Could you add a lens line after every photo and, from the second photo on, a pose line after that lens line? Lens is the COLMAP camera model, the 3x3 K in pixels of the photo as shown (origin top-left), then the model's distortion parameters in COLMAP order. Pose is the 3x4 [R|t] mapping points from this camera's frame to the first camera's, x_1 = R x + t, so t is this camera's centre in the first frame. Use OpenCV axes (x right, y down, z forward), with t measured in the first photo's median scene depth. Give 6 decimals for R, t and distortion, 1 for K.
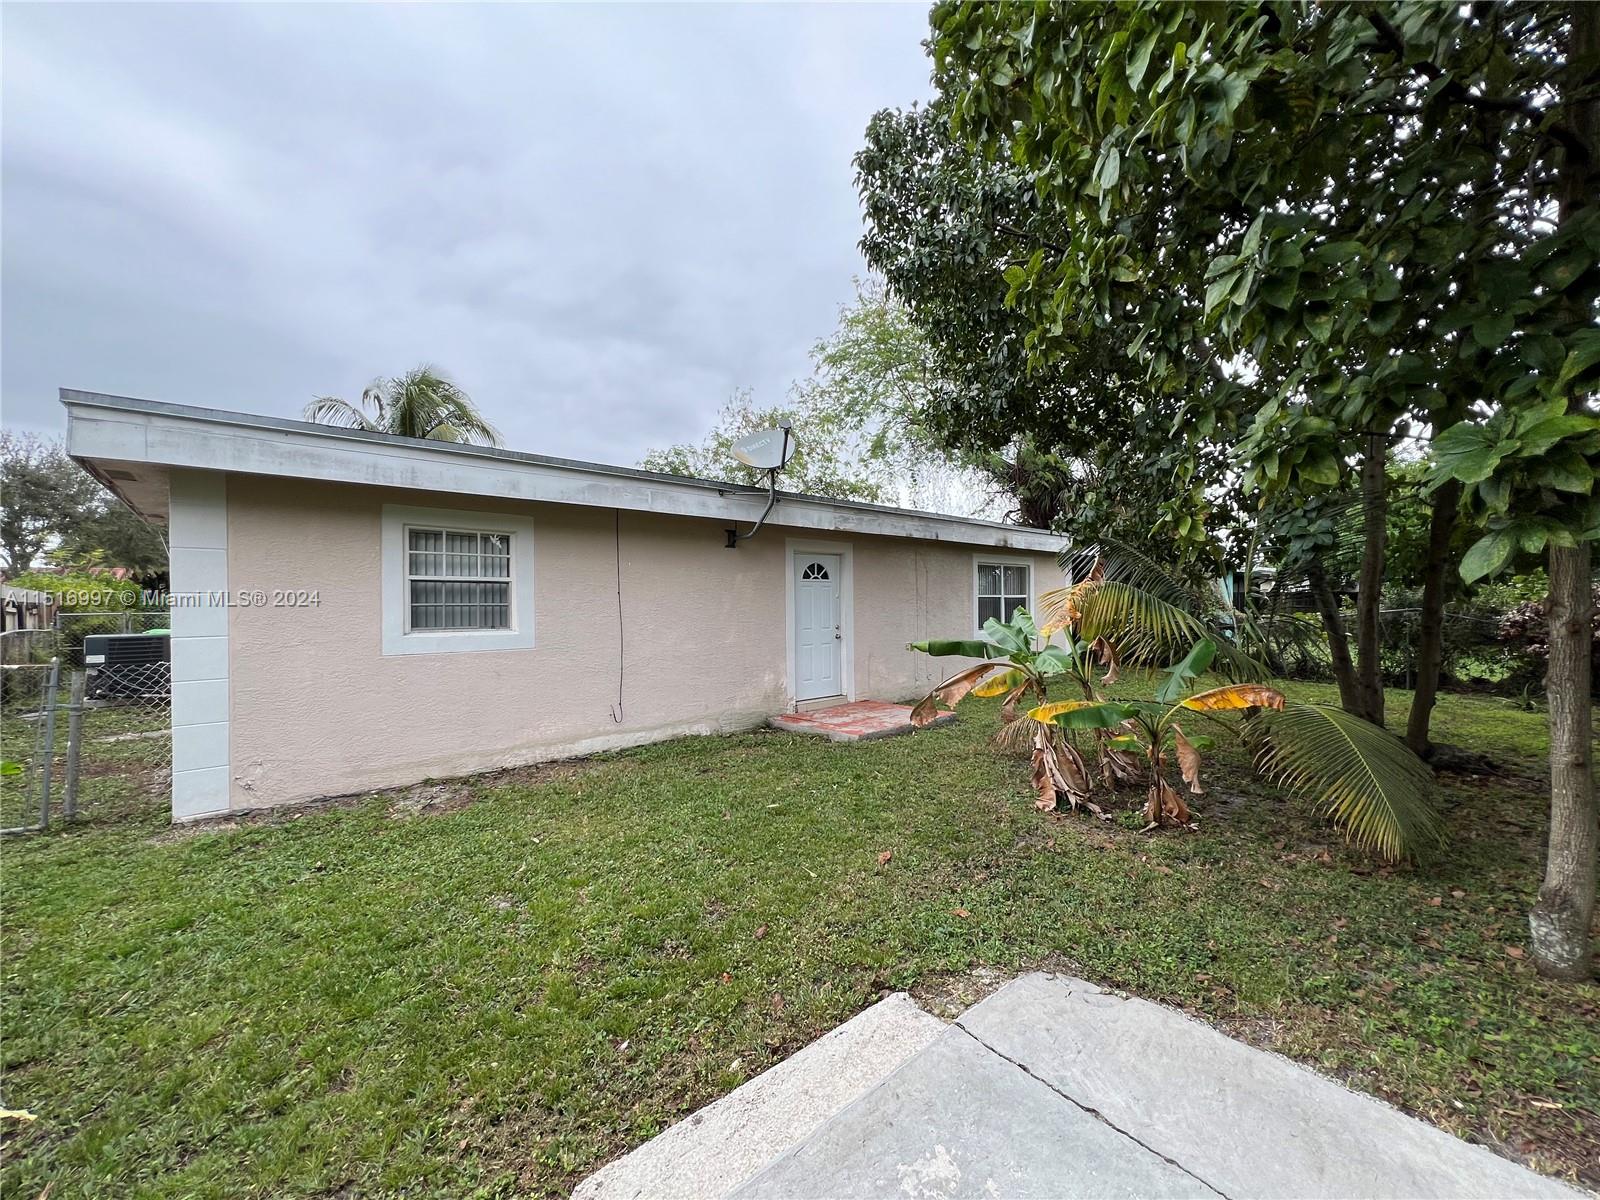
lens RADIAL K [[644.5, 0, 802.2], [0, 644.5, 599.2], [0, 0, 1]] dist [-0.001423, 0.000439]
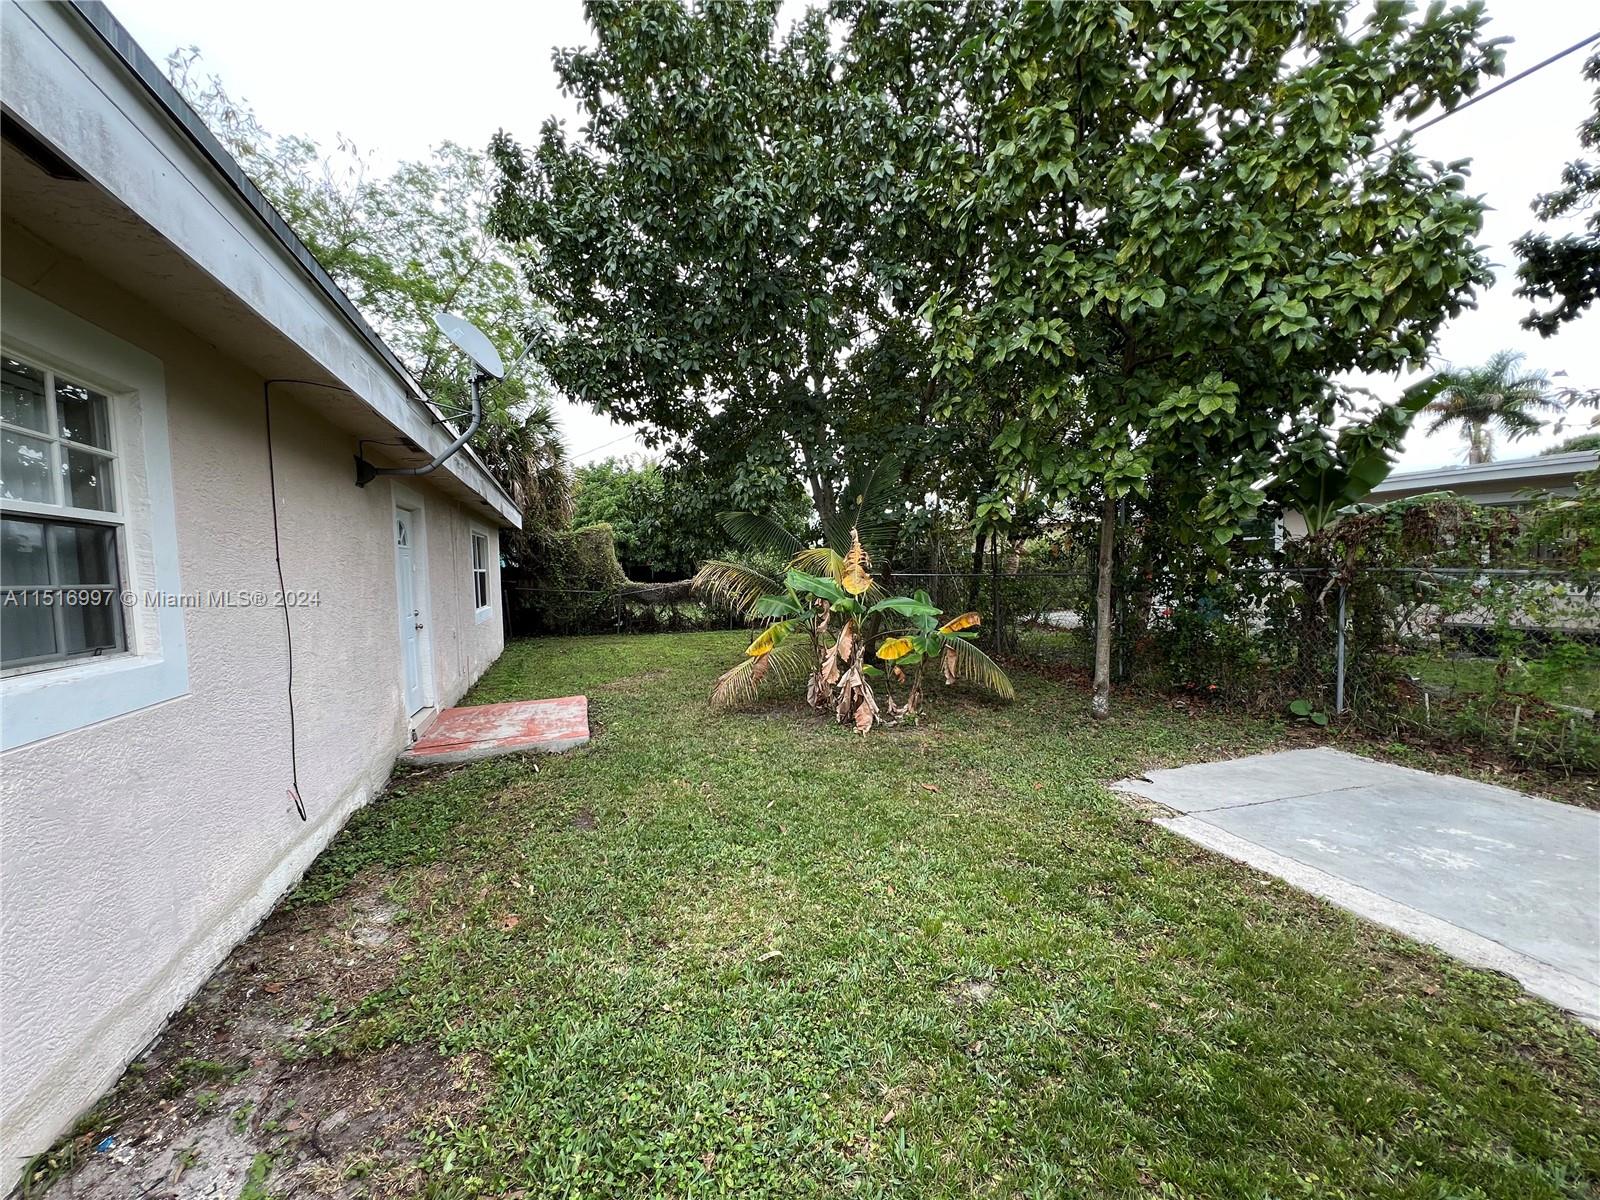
lens RADIAL K [[641.6, 0, 800.0], [0, 641.6, 600.0], [0, 0, 1]] dist [0.000022, 0.000219]
pose [[0.393865, -0.054033, 0.917579, -0.860590], [0.024376, 0.998534, 0.048337, 0.008777], [-0.918845, 0.003329, 0.394604, 0.669875]]
